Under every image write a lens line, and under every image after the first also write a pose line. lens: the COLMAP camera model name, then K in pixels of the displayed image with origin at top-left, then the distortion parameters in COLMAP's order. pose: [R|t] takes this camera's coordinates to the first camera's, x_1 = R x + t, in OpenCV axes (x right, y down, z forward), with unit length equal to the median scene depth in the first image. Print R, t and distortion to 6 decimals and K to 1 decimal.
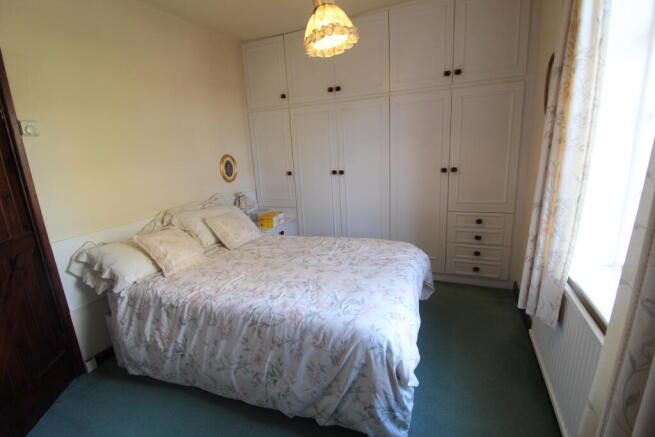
lens RADIAL K [[303.5, 0, 325.5], [0, 303.5, 220.6], [0, 0, 1]] dist [-0.005044, -0.009322]
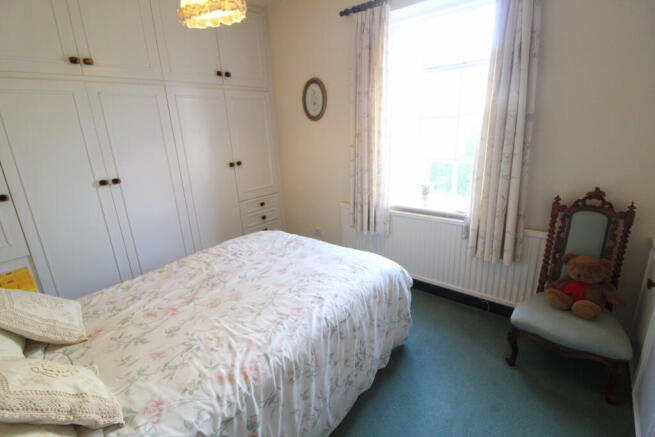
lens RADIAL K [[303.5, 0, 326.1], [0, 303.5, 218.4], [0, 0, 1]] dist [-0.005044, -0.009322]
pose [[0.292044, -0.233970, 0.927345, -0.739896], [0.258126, 0.952916, 0.159131, -0.092735], [-0.920913, 0.192899, 0.338687, 0.487954]]
